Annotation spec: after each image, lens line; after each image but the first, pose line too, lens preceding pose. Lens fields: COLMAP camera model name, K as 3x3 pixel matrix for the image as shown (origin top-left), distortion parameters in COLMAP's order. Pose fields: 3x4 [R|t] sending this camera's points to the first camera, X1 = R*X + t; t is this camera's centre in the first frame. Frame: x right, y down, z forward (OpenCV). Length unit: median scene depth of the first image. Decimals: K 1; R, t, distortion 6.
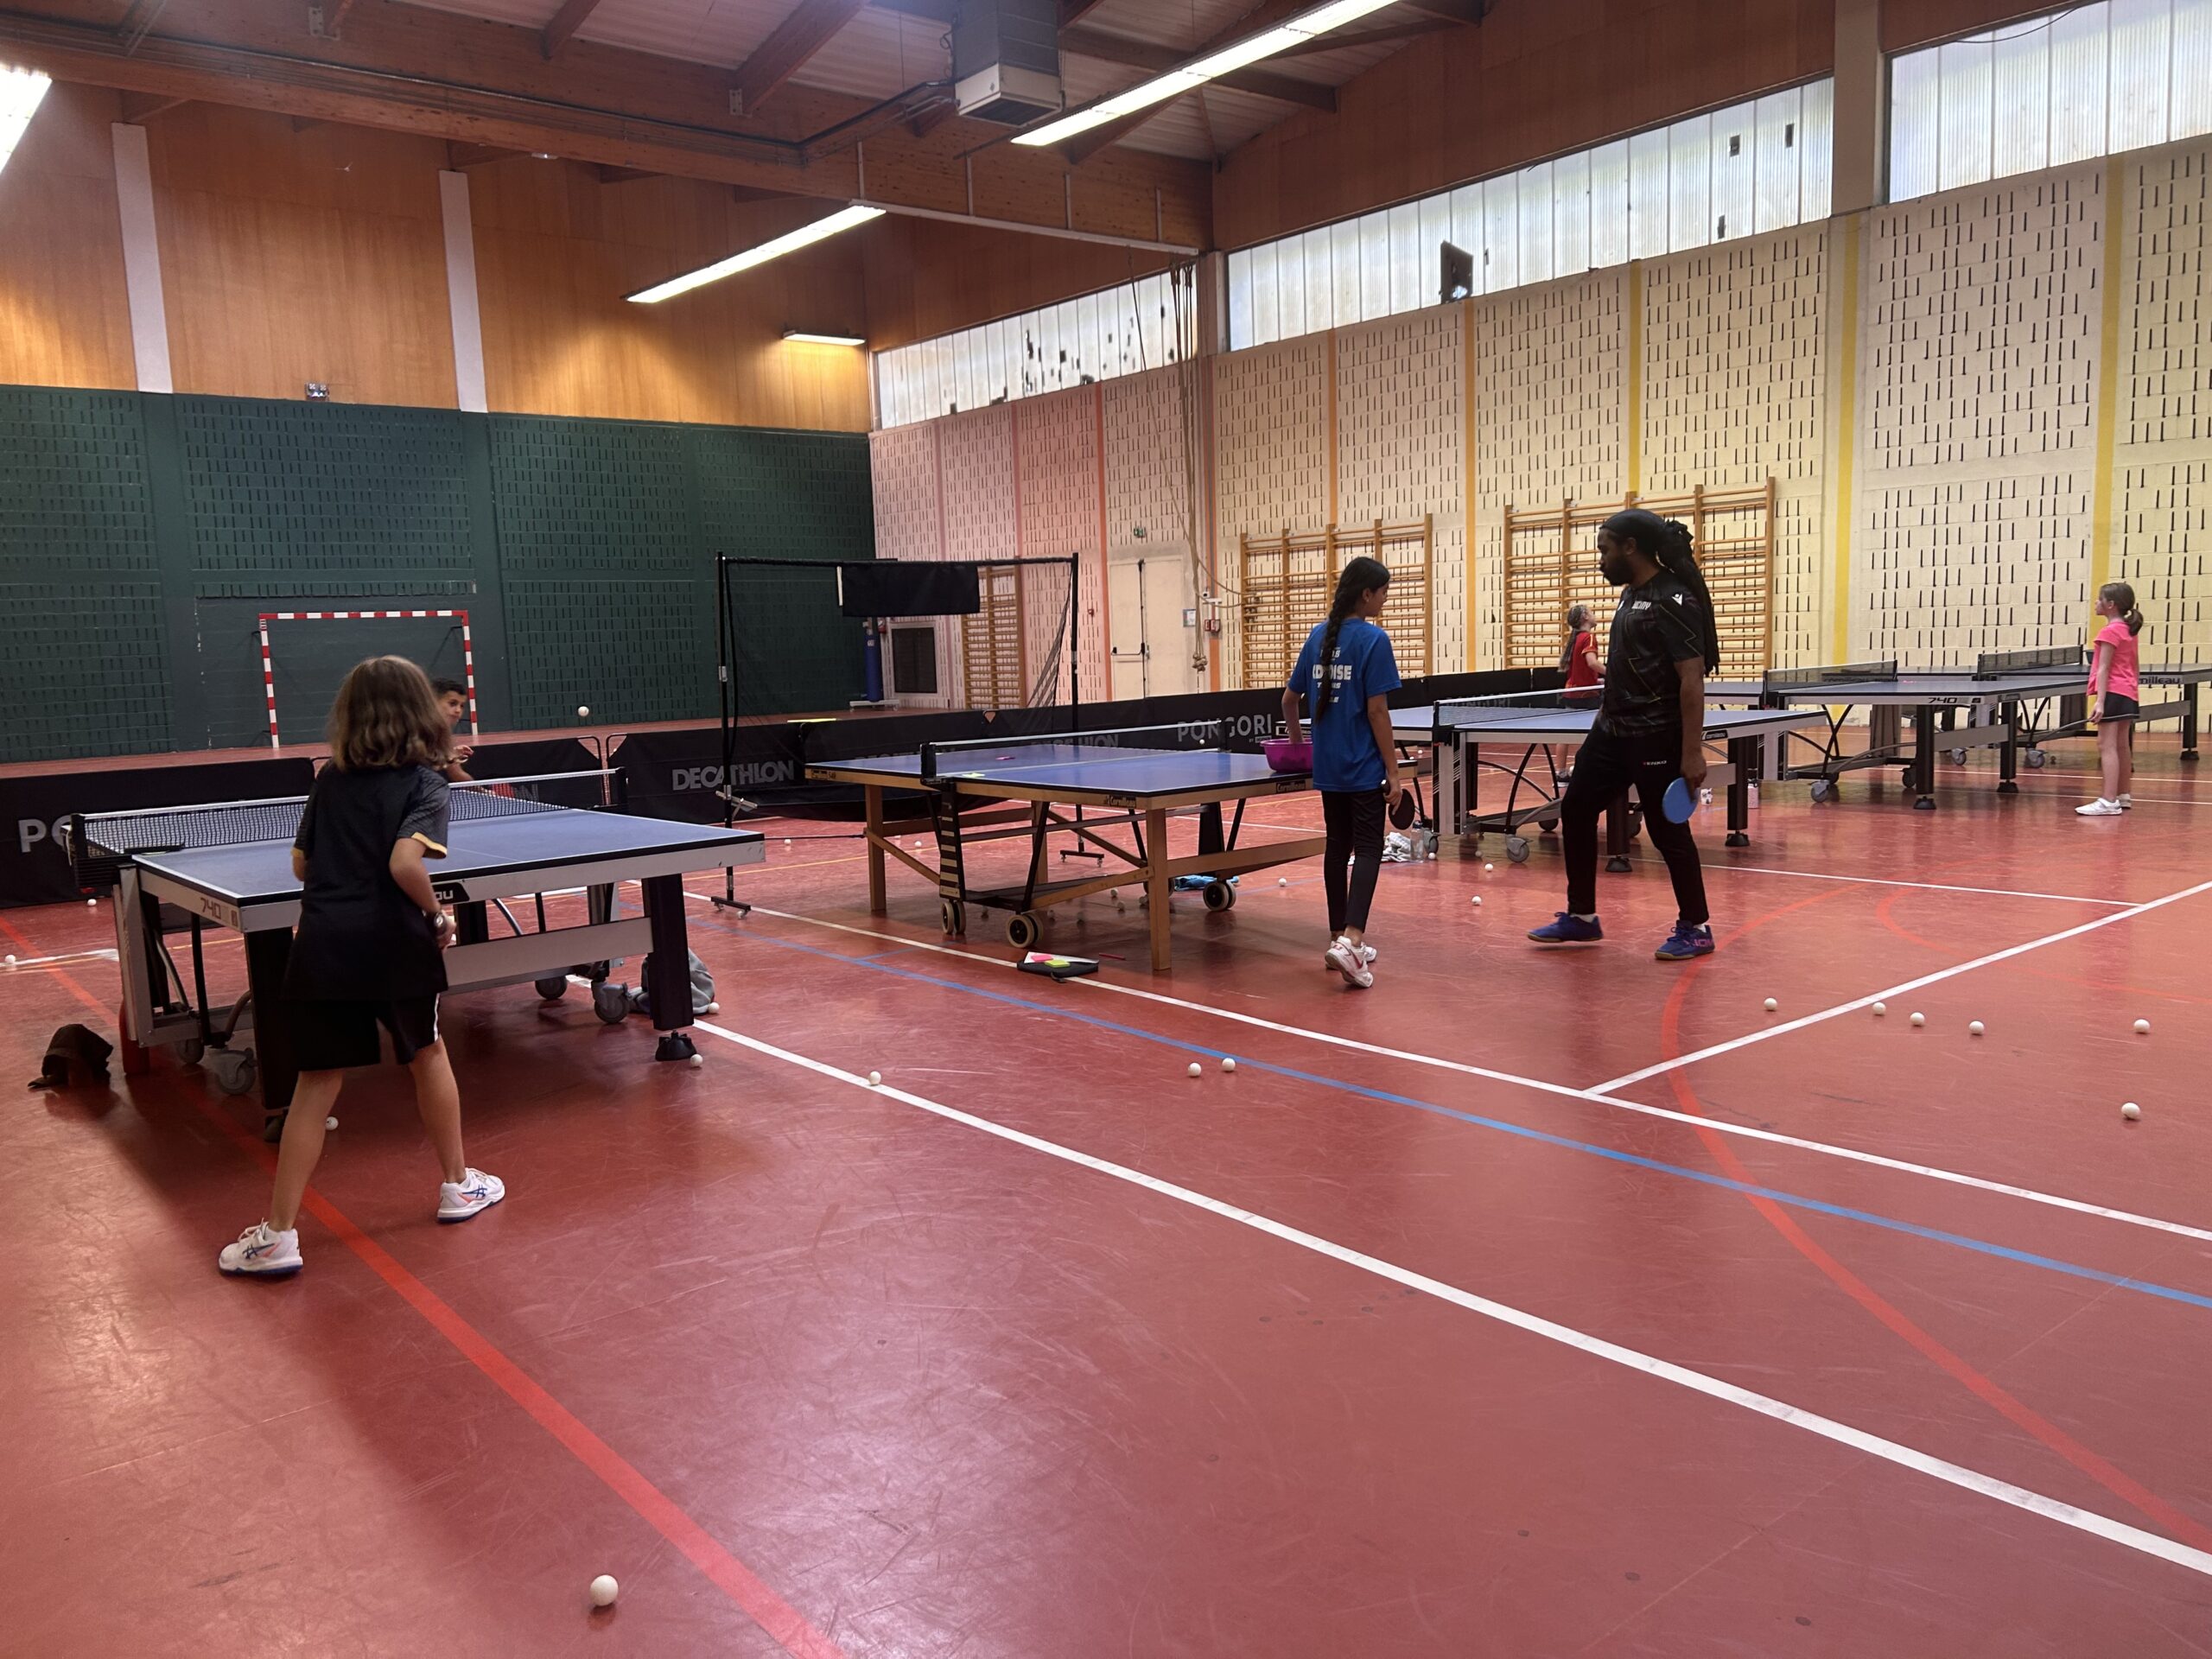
lens RADIAL K [[1676.5, 0, 1079.6], [0, 1676.5, 834.1], [0, 0, 1]] dist [0.049393, -0.052931]
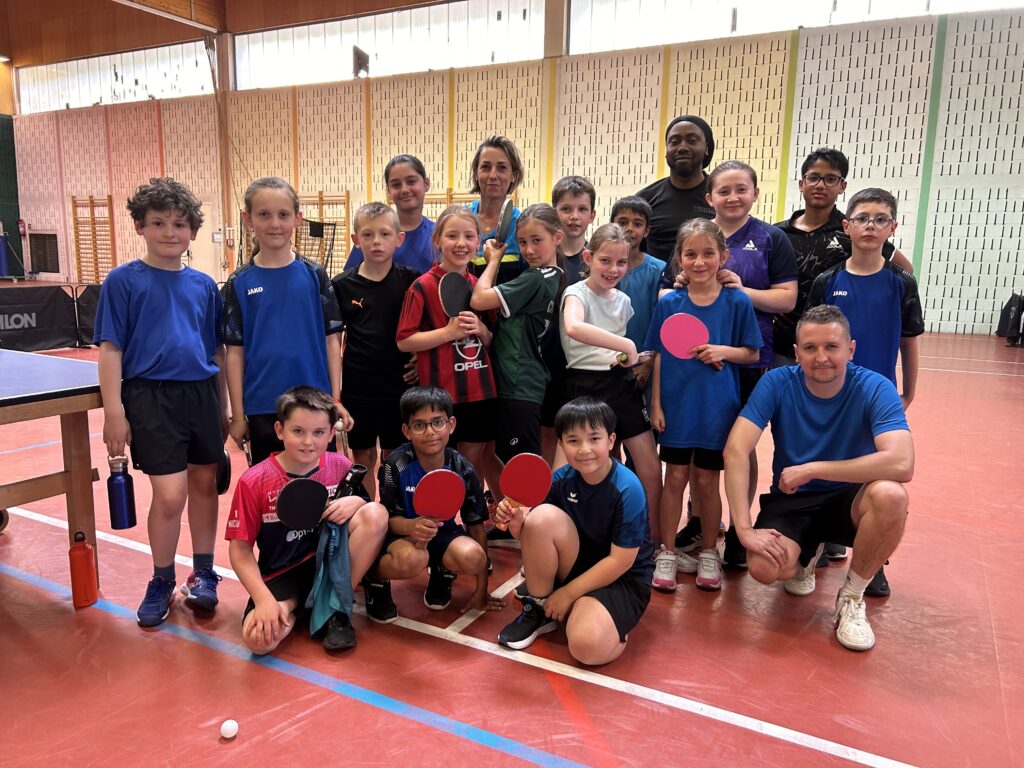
lens RADIAL K [[776.1, 0, 511.4], [0, 776.1, 387.2], [0, 0, 1]] dist [0.049393, -0.052931]
pose [[0.918078, -0.010548, 0.396259, 0.026841], [-0.007524, 0.999002, 0.044026, -0.009336], [-0.396328, -0.043401, 0.917083, 0.112891]]
